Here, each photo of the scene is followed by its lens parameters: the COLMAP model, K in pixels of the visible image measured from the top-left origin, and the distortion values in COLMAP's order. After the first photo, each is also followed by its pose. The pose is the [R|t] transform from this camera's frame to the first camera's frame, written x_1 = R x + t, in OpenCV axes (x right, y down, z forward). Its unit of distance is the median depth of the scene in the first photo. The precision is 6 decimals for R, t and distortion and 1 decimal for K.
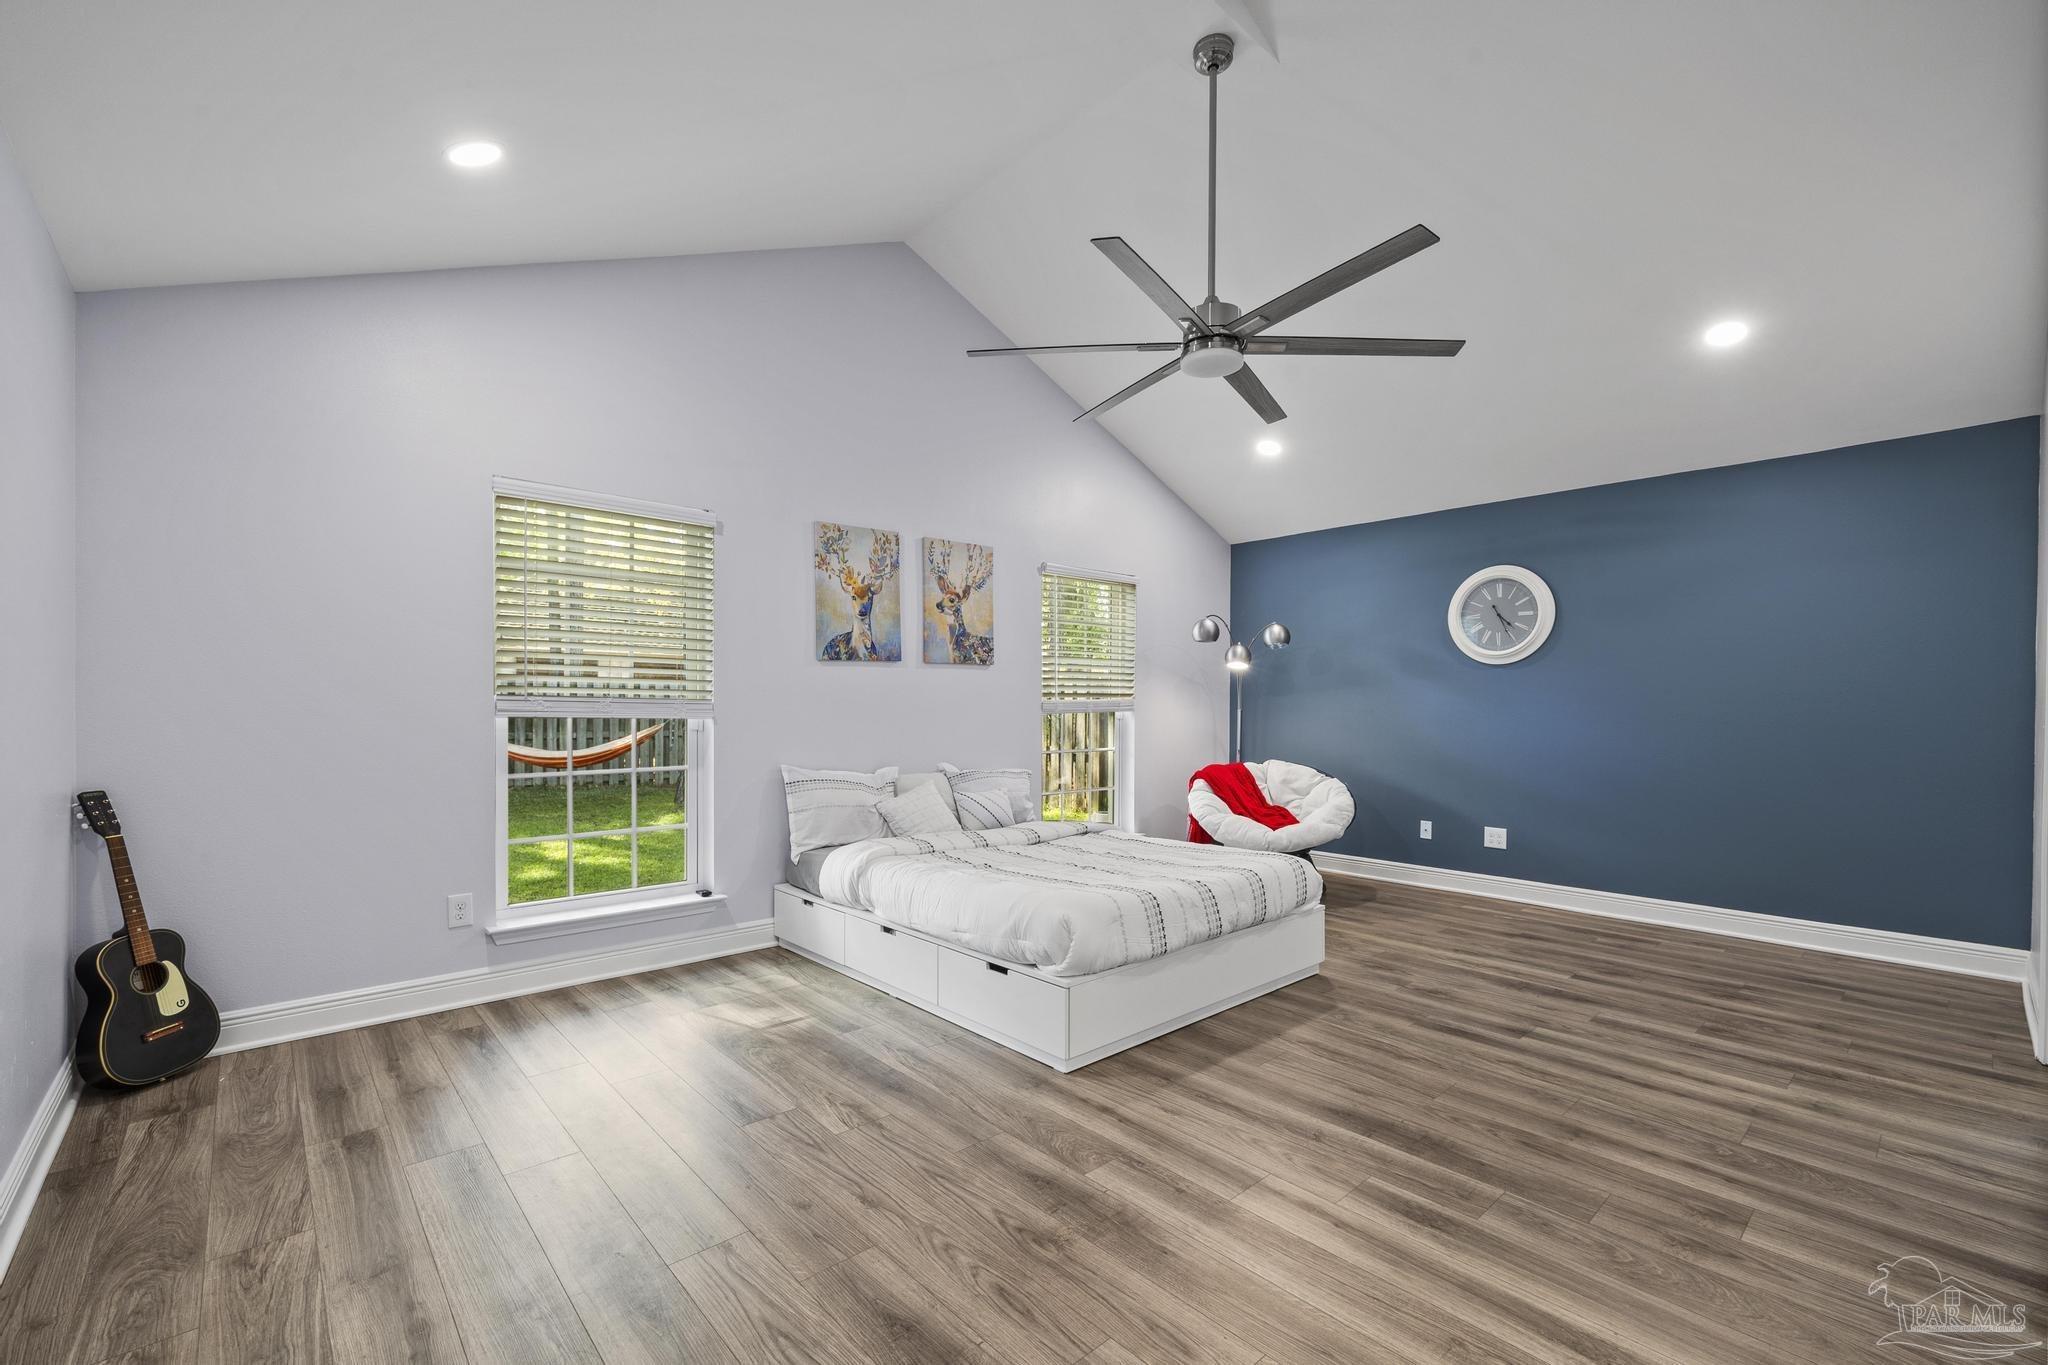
lens RADIAL K [[888.5, 0, 1017.4], [0, 888.5, 705.3], [0, 0, 1]] dist [0.003057, -0.000047]
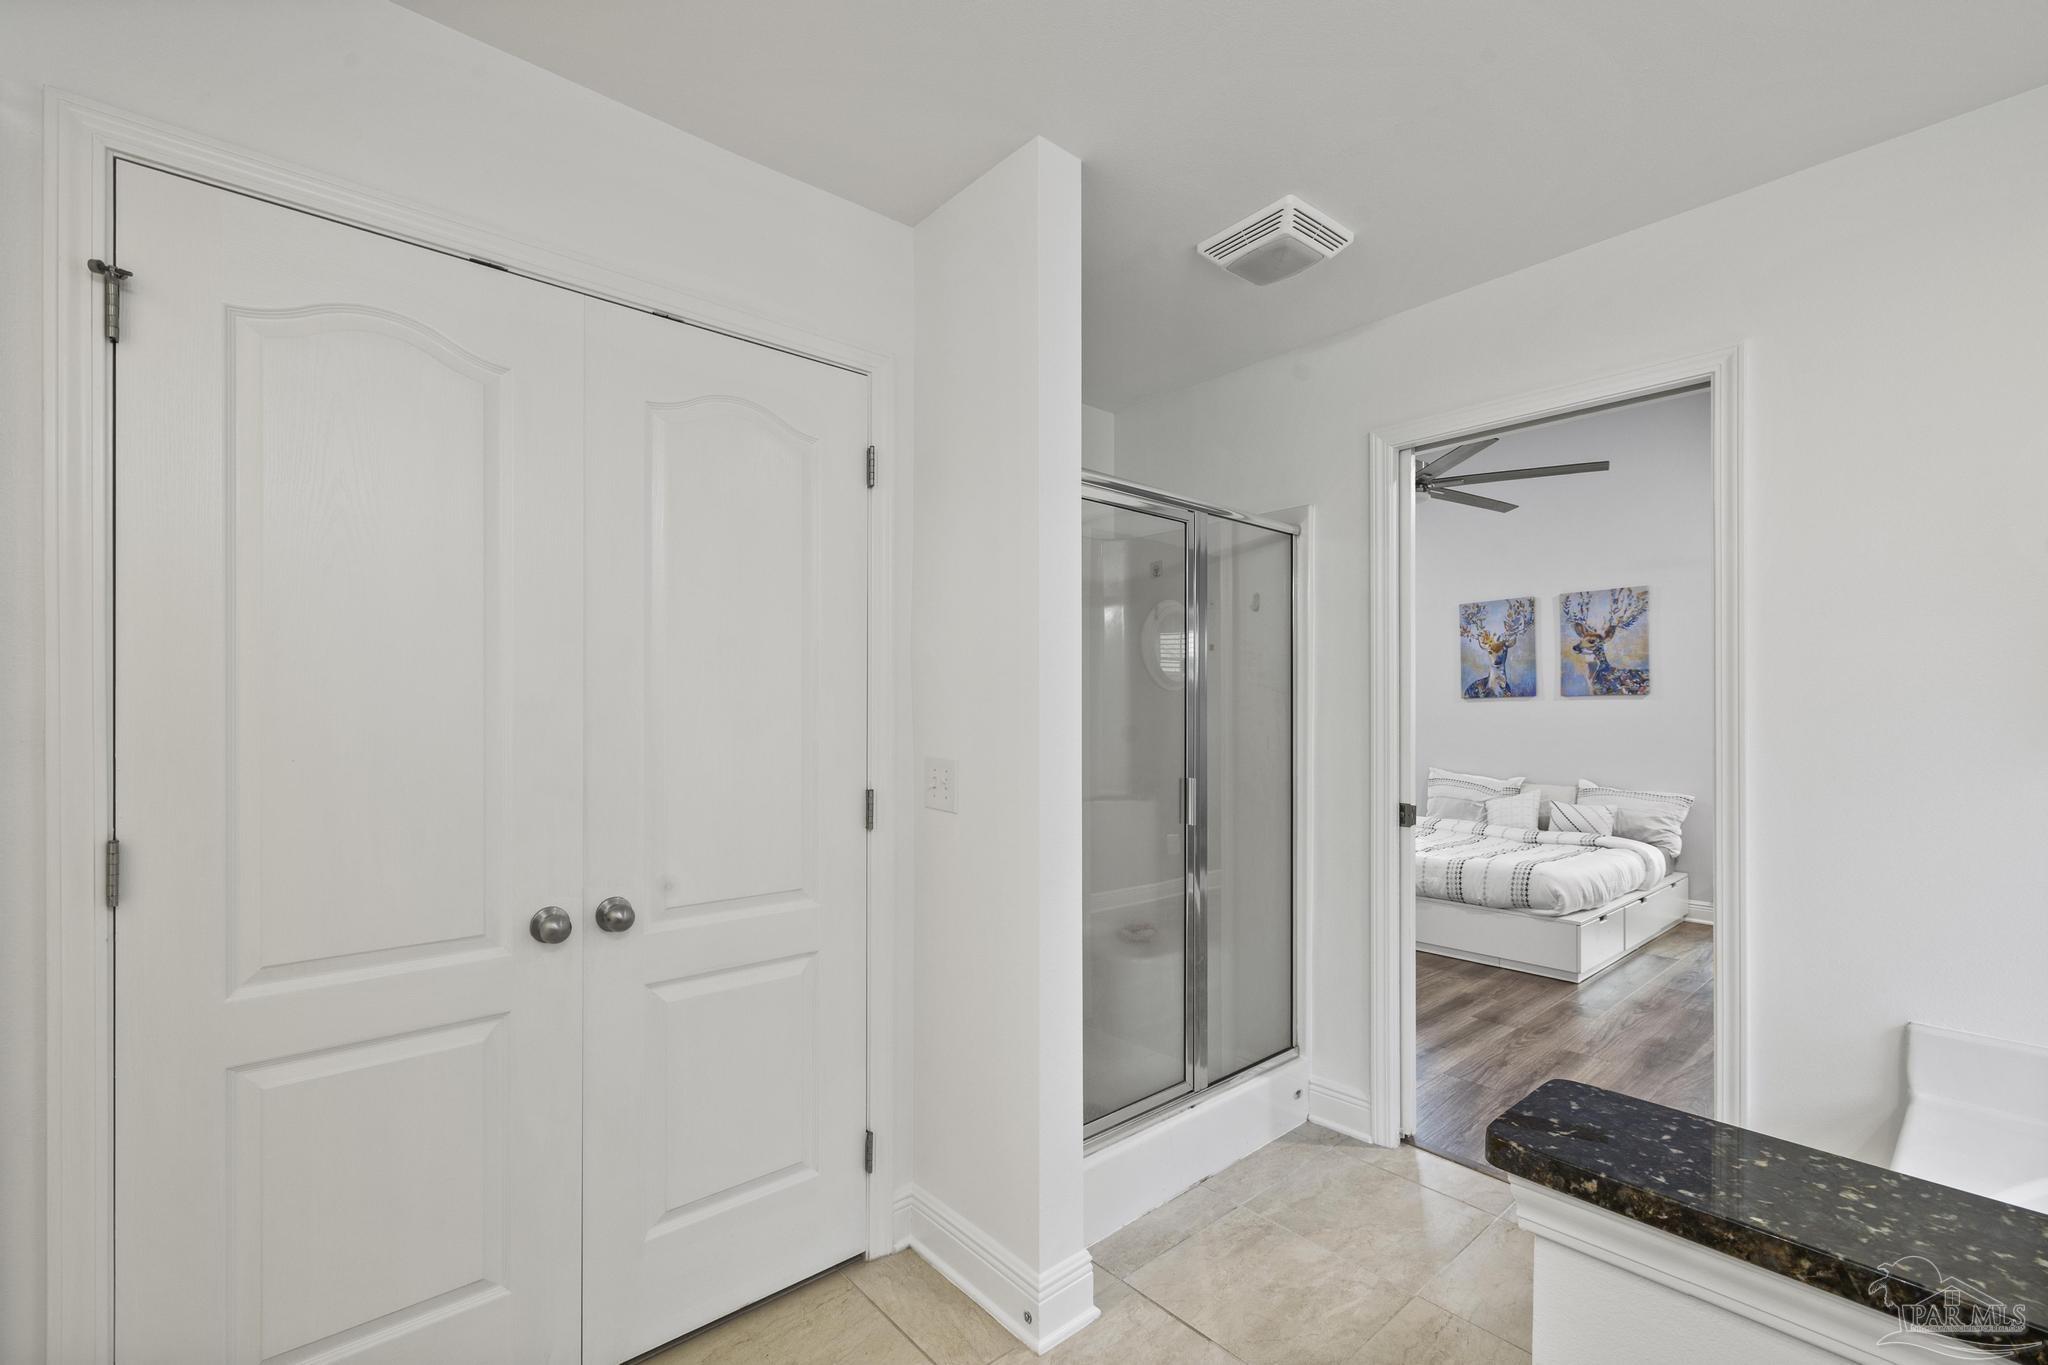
lens RADIAL K [[888.5, 0, 1017.4], [0, 888.5, 705.3], [0, 0, 1]] dist [0.003057, -0.000047]
pose [[-0.007811, -0.011562, -0.999903, 1.164768], [0.002925, 0.999929, -0.011585, -0.023247], [0.999965, -0.003015, -0.007776, 0.259094]]
